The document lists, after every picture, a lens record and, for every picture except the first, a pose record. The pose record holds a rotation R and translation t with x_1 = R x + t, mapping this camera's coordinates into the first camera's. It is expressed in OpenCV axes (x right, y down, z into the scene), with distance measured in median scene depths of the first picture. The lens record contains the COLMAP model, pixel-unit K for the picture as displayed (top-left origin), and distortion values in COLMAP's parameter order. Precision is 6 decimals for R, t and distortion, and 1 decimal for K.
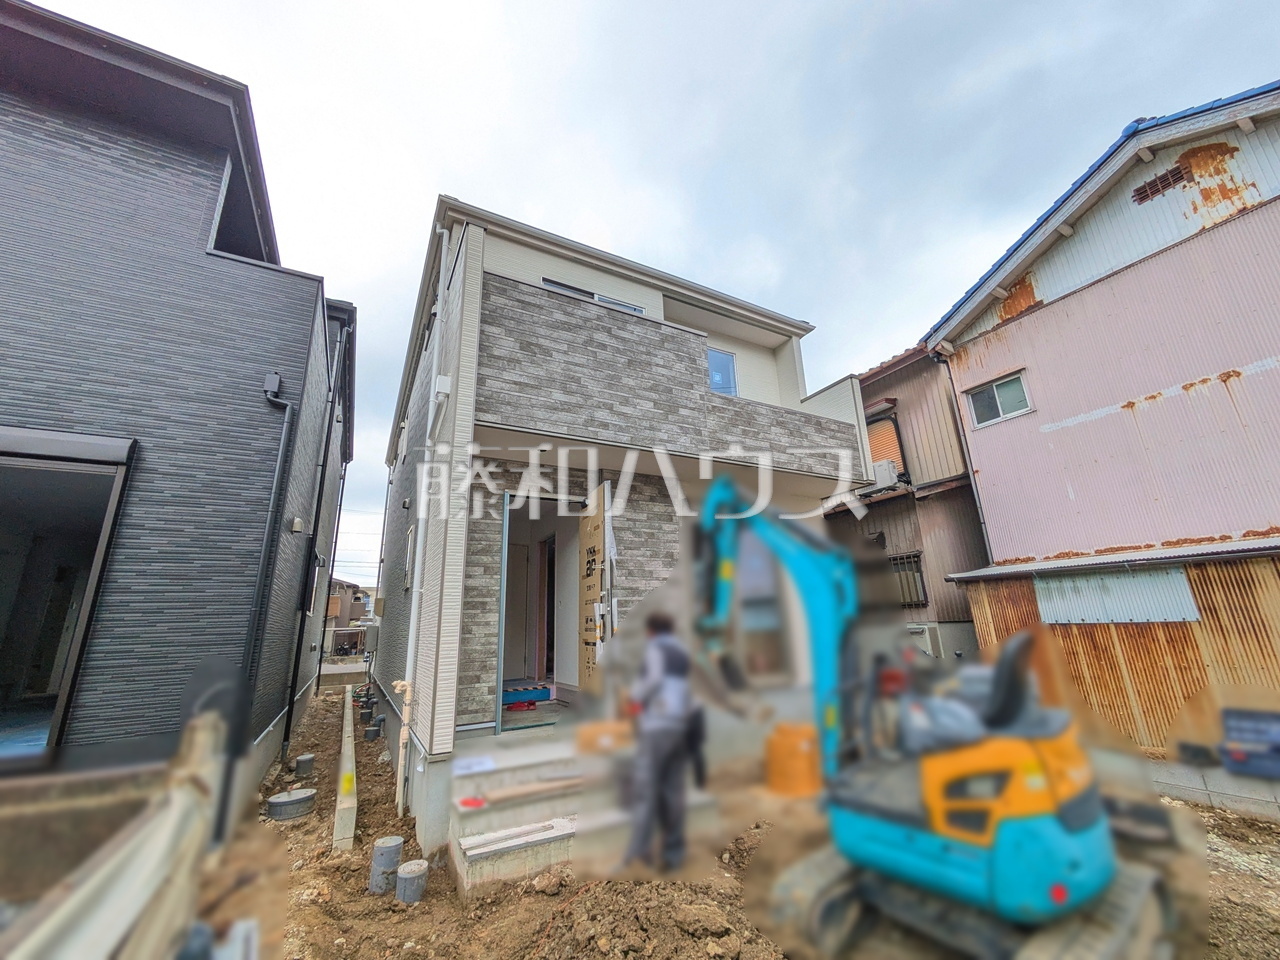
lens RADIAL K [[507.0, 0, 637.5], [0, 507.0, 481.2], [0, 0, 1]] dist [-0.002868, 0.002778]
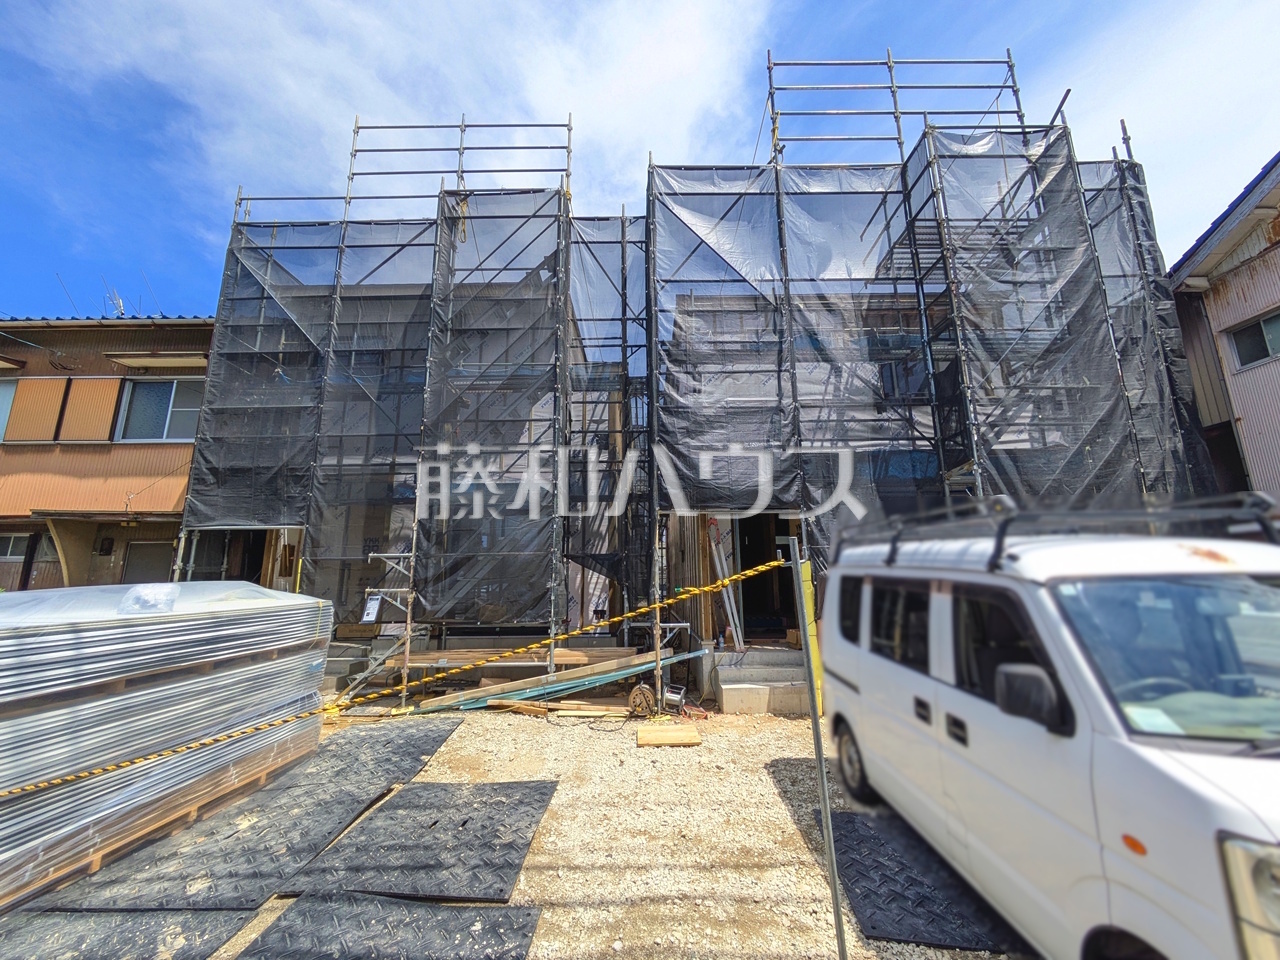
lens RADIAL K [[507.0, 0, 639.5], [0, 507.0, 482.2], [0, 0, 1]] dist [-0.002868, 0.002778]
pose [[0.873168, -0.073404, -0.481860, 0.208960], [0.116501, 0.991371, 0.060089, -0.116744], [0.473291, -0.108605, 0.874186, -0.432682]]
